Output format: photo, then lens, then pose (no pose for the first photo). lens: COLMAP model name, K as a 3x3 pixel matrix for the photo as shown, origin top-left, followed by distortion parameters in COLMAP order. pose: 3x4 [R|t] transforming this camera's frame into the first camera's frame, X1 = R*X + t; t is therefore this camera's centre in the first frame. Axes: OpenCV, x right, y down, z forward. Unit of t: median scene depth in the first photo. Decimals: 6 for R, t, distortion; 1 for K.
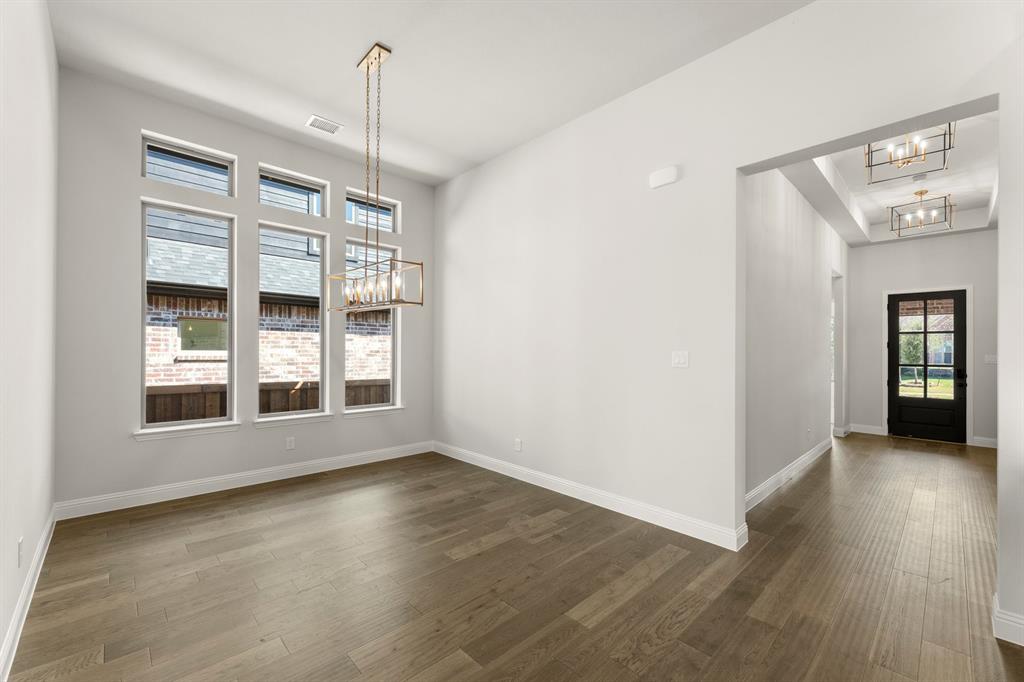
lens RADIAL K [[414.2, 0, 508.4], [0, 414.2, 347.7], [0, 0, 1]] dist [0.001057, 0.000100]
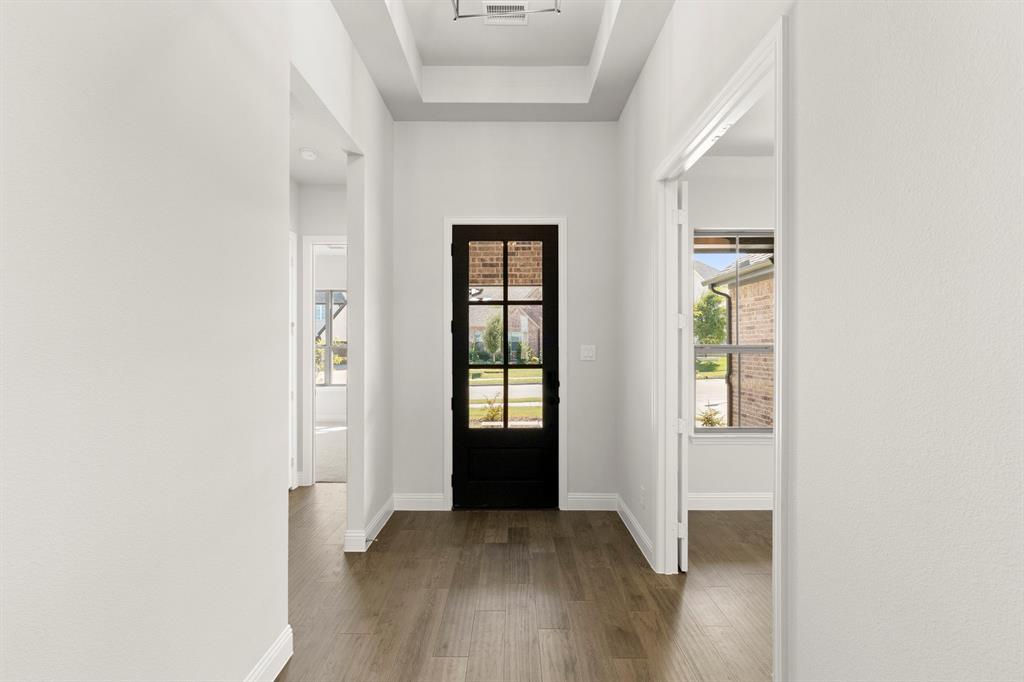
lens RADIAL K [[469.7, 0, 511.7], [0, 469.7, 349.4], [0, 0, 1]] dist [0.002985, 0.001076]
pose [[0.687505, -0.017300, 0.725973, 0.590646], [0.000856, 0.999735, 0.023013, 0.008362], [-0.726179, -0.015201, 0.687338, 0.596641]]
